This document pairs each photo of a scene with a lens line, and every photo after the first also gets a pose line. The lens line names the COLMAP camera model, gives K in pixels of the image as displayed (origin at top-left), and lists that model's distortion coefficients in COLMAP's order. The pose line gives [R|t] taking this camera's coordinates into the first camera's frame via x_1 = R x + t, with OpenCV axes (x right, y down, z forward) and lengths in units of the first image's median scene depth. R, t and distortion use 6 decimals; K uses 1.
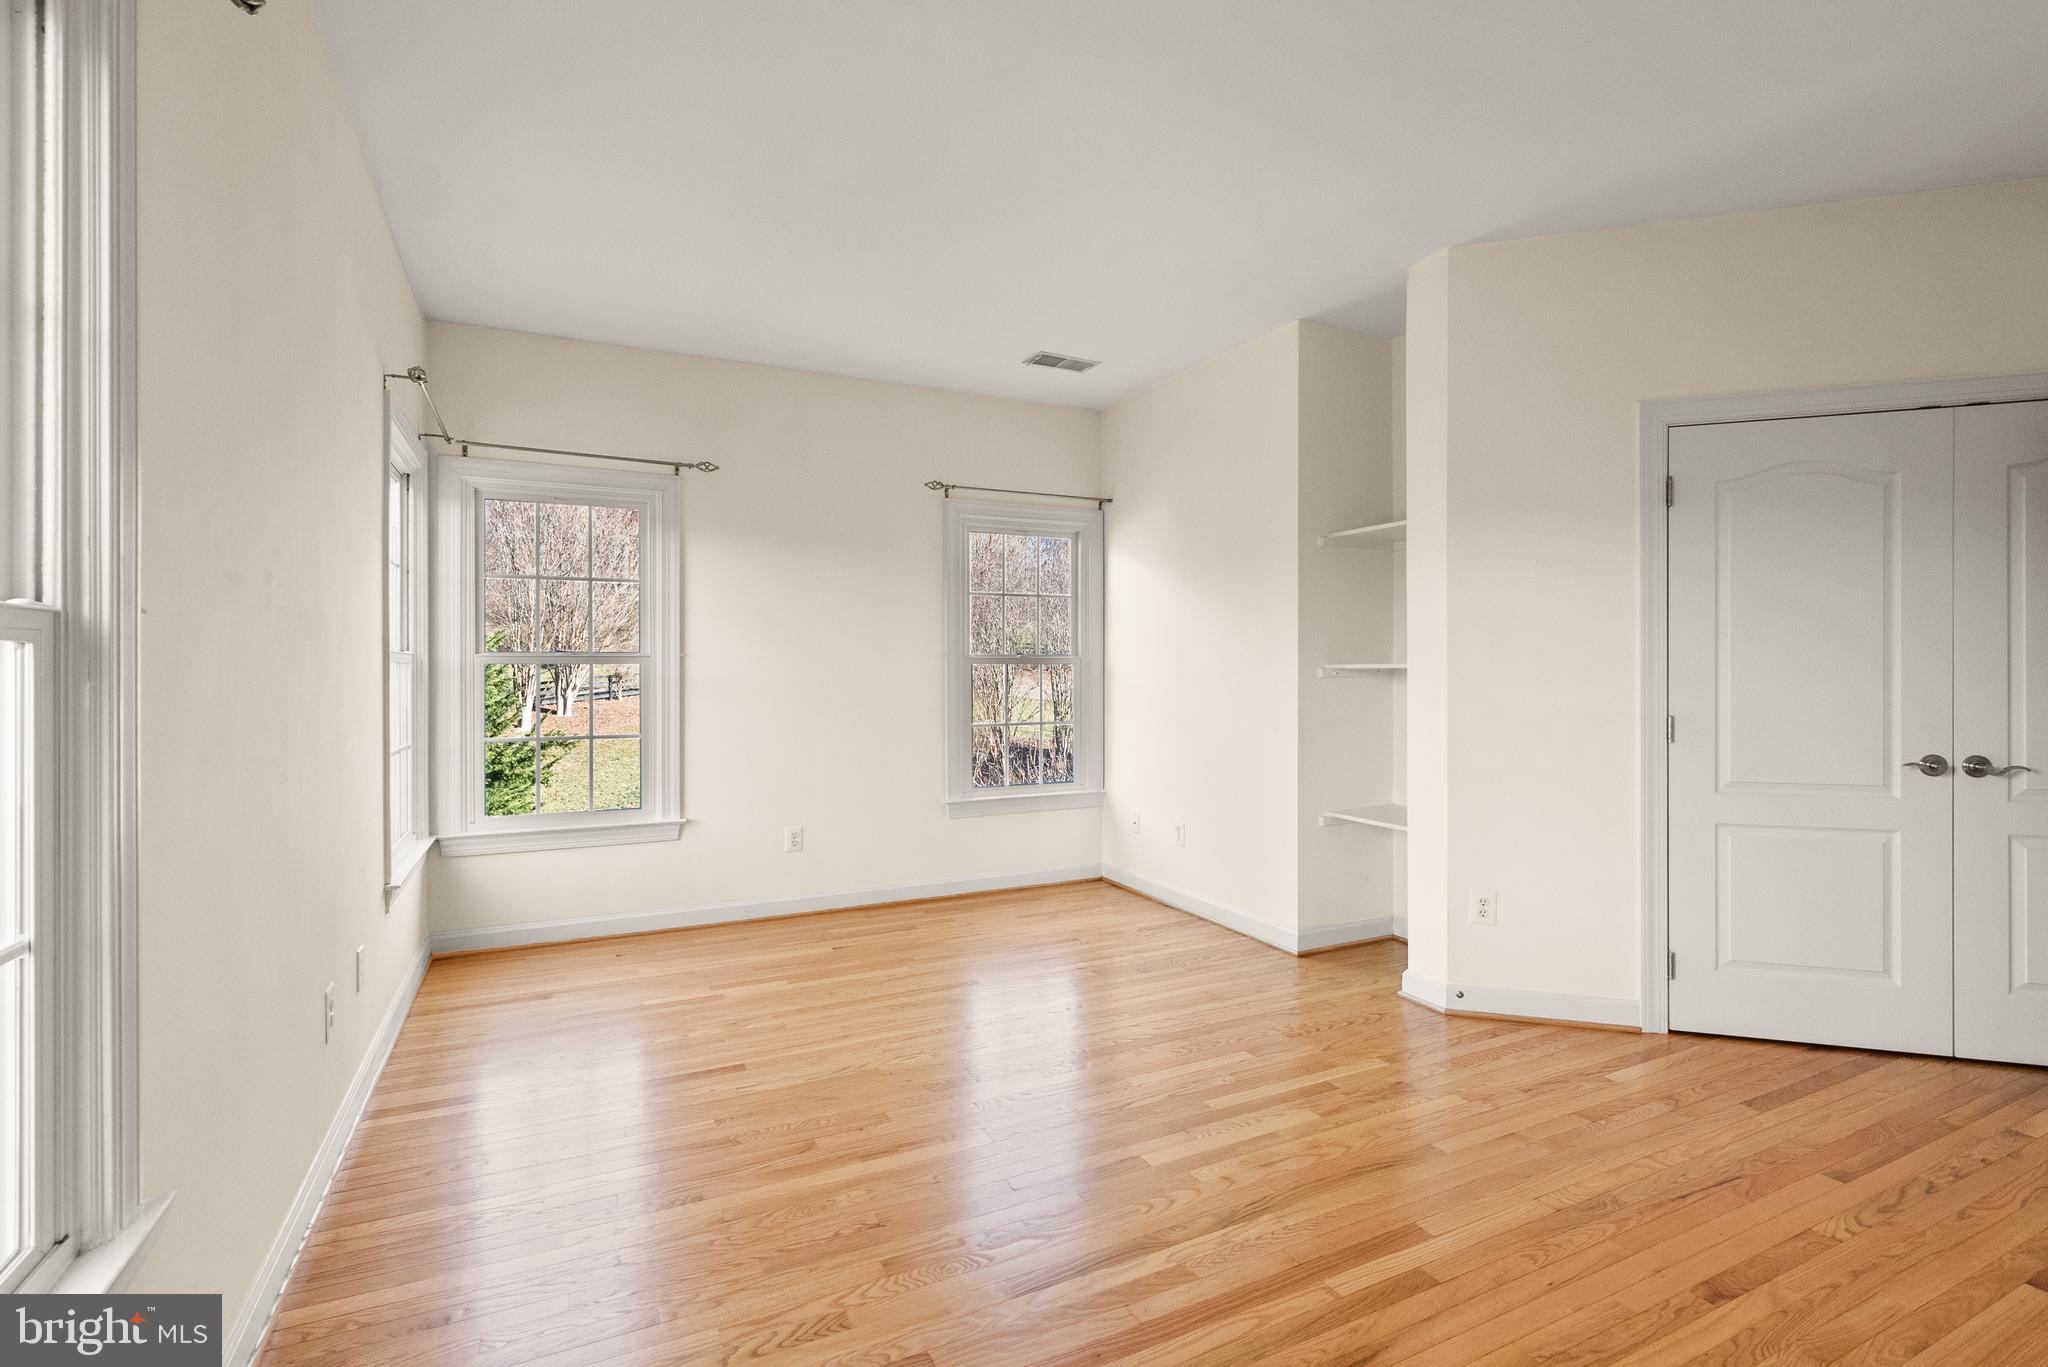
lens RADIAL K [[929.4, 0, 1024.0], [0, 929.4, 683.5], [0, 0, 1]] dist [-0.000136, 0.000198]
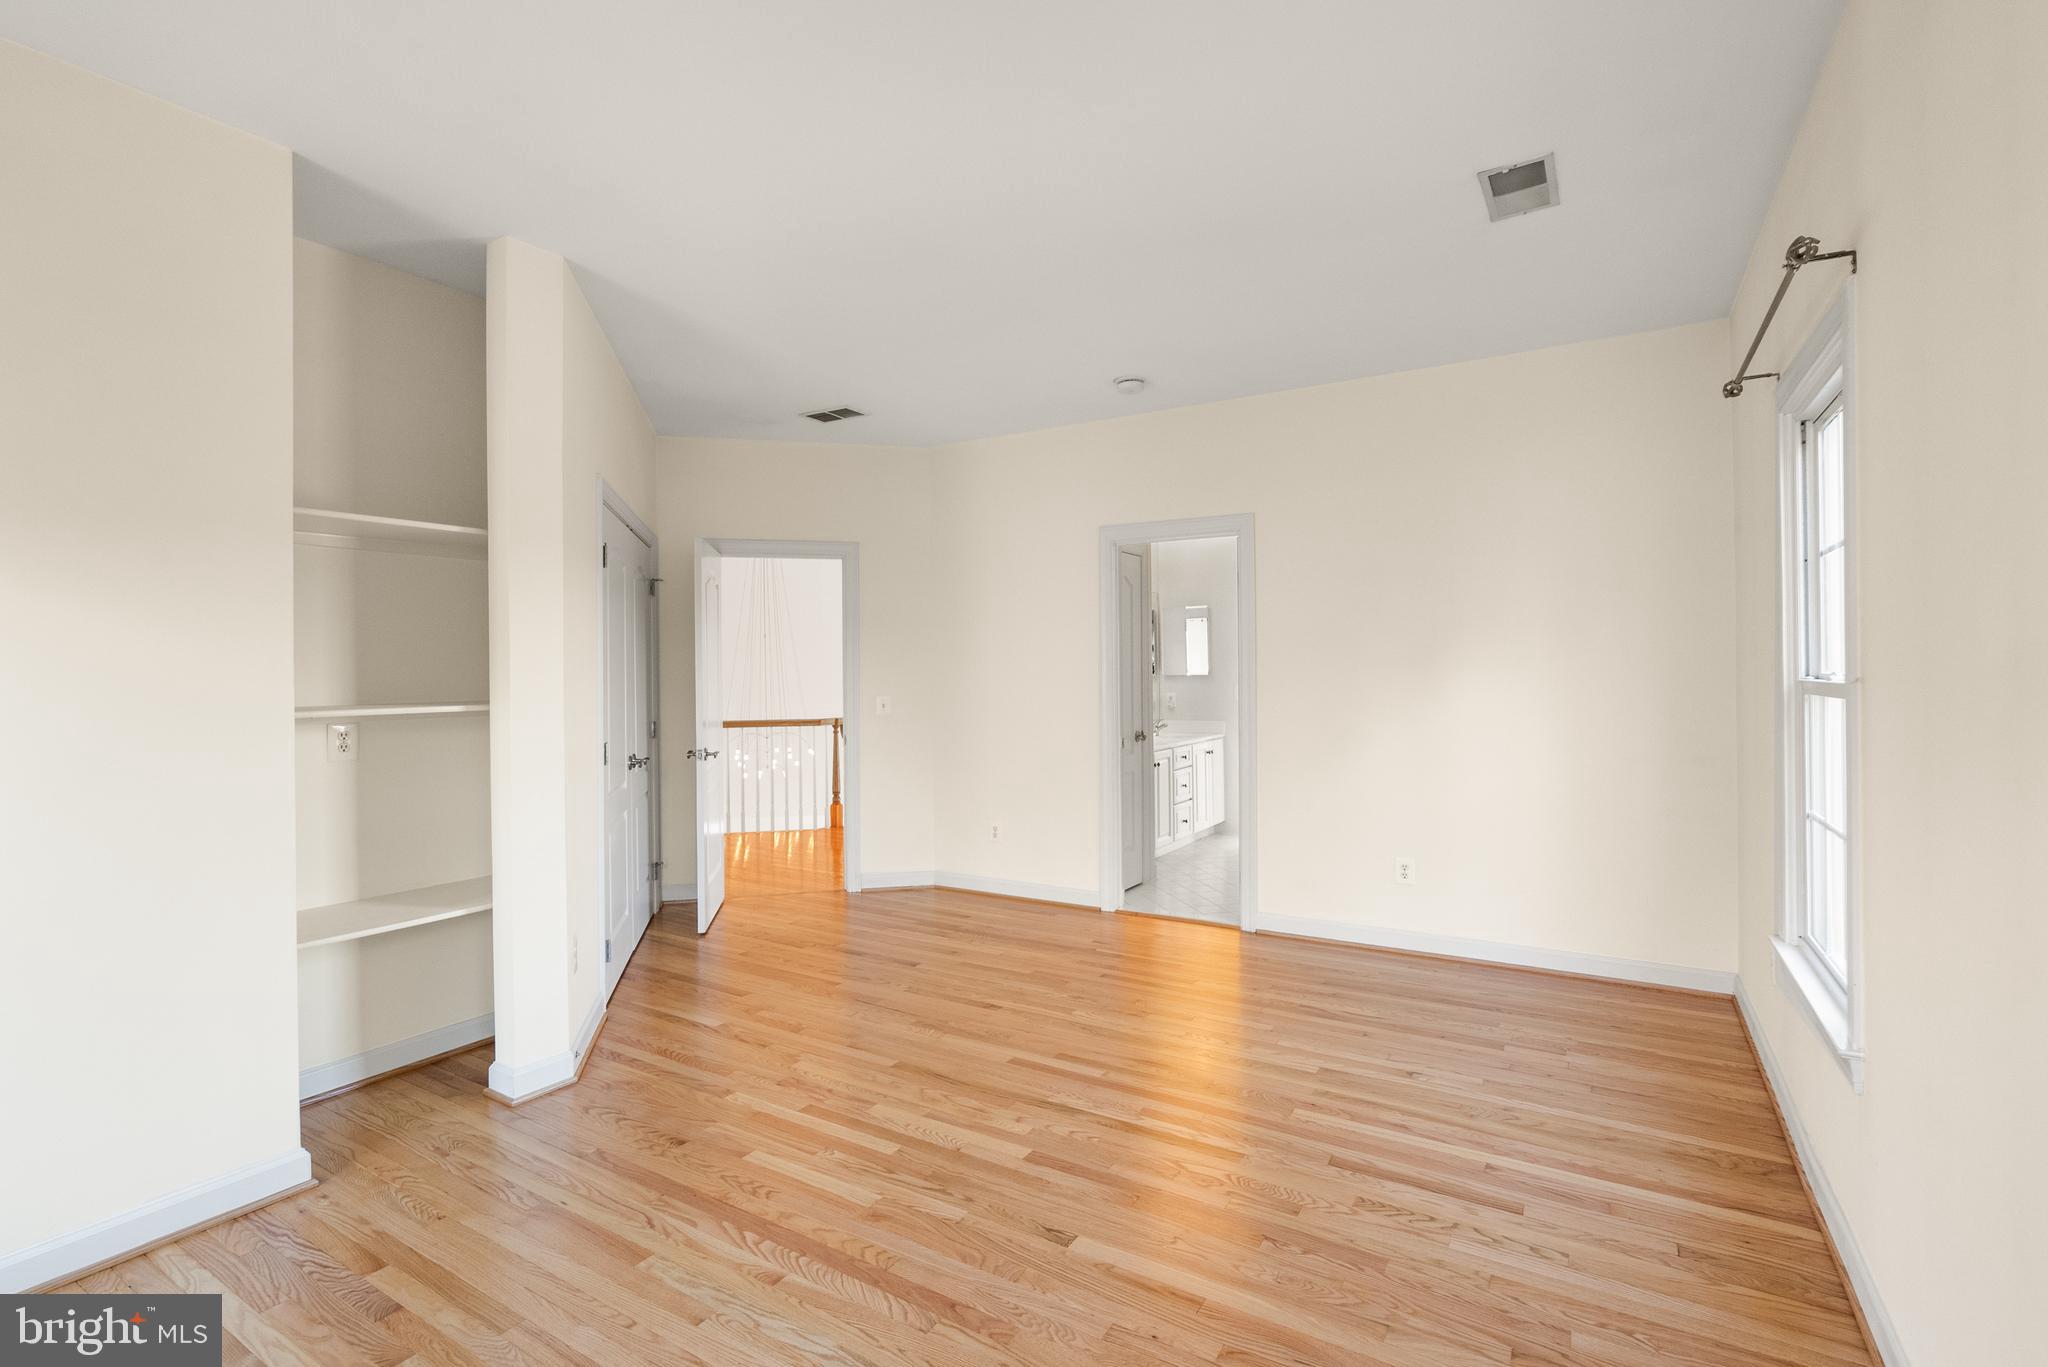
lens RADIAL K [[929.4, 0, 1024.0], [0, 929.4, 683.5], [0, 0, 1]] dist [-0.000136, 0.000198]
pose [[-0.518579, -0.005038, 0.855015, -0.733950], [0.018948, 0.999669, 0.017383, -0.060799], [-0.854820, 0.025215, -0.518312, 1.415568]]
